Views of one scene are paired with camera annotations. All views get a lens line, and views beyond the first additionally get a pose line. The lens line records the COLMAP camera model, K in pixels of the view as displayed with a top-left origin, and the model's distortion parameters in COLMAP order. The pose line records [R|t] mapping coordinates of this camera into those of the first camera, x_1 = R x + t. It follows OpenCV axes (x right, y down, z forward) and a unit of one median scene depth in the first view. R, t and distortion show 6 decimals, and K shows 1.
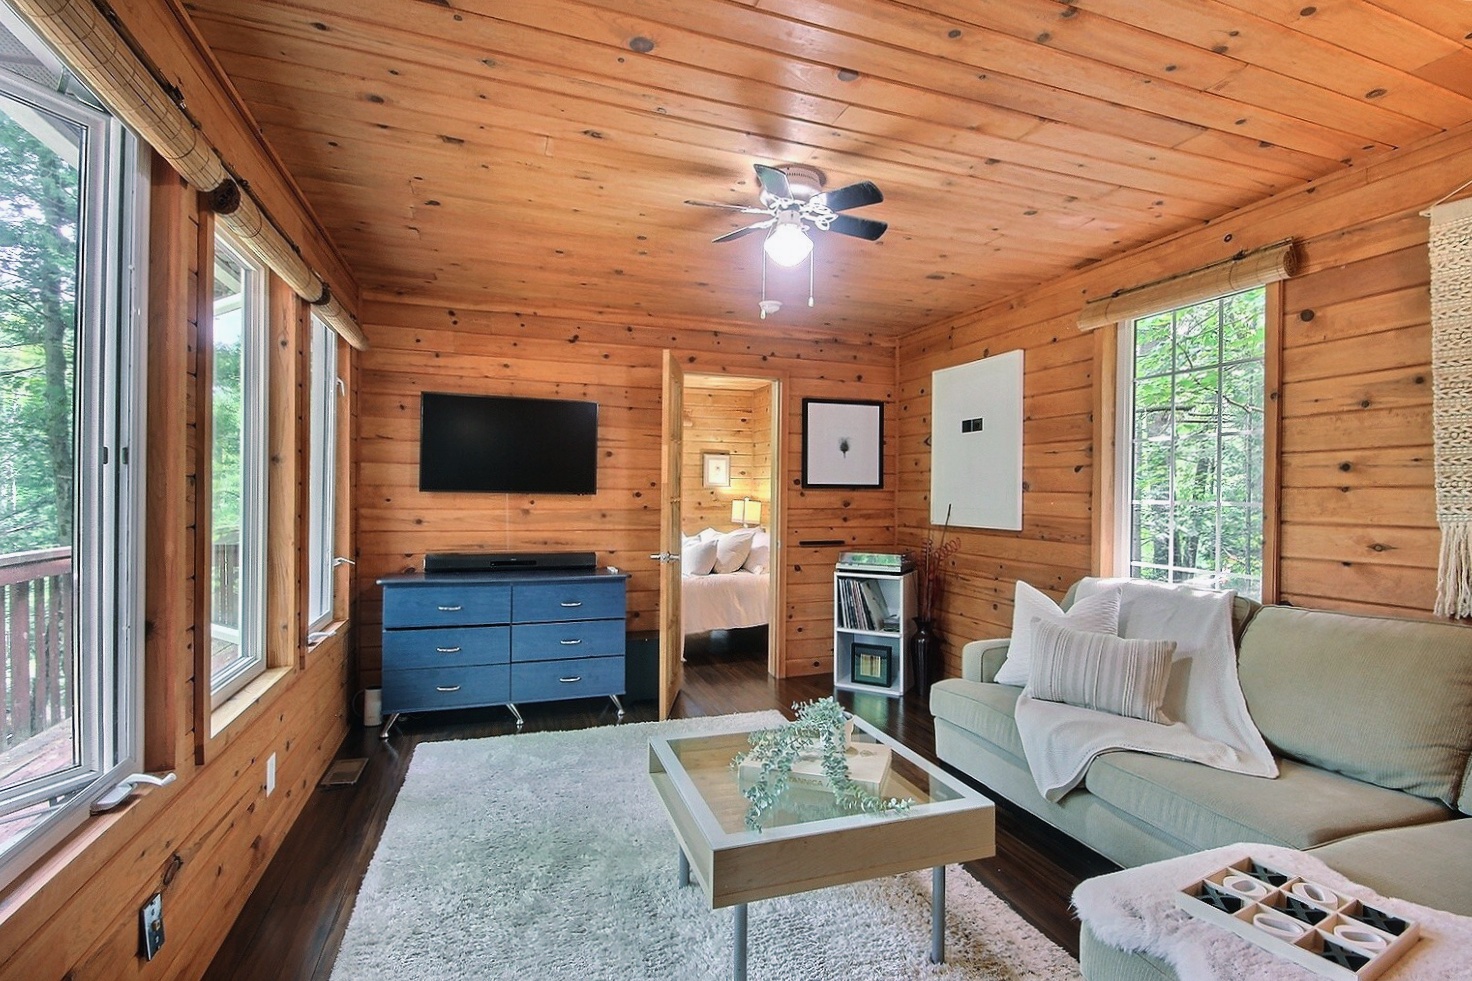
lens RADIAL K [[679.6, 0, 738.4], [0, 679.6, 492.6], [0, 0, 1]] dist [0.005722, -0.010567]
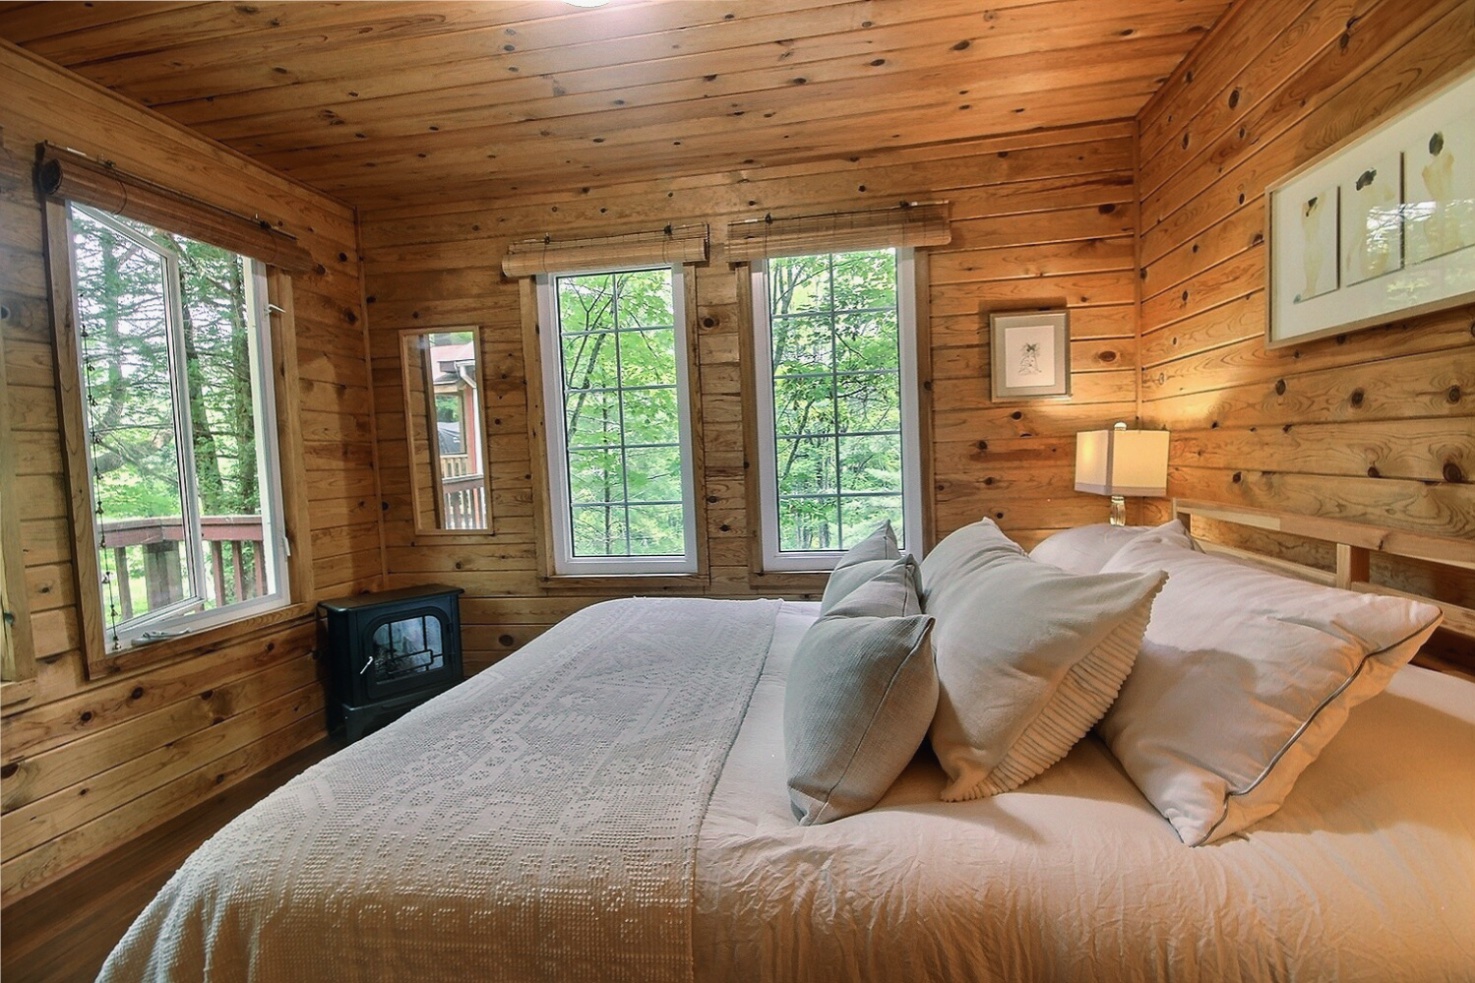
lens RADIAL K [[681.0, 0, 740.9], [0, 681.0, 496.4], [0, 0, 1]] dist [0.005722, -0.010567]
pose [[0.875201, -0.014495, -0.483543, 0.010135], [0.046339, 0.997467, 0.053972, 0.018096], [0.481535, -0.069643, 0.873655, 0.585086]]
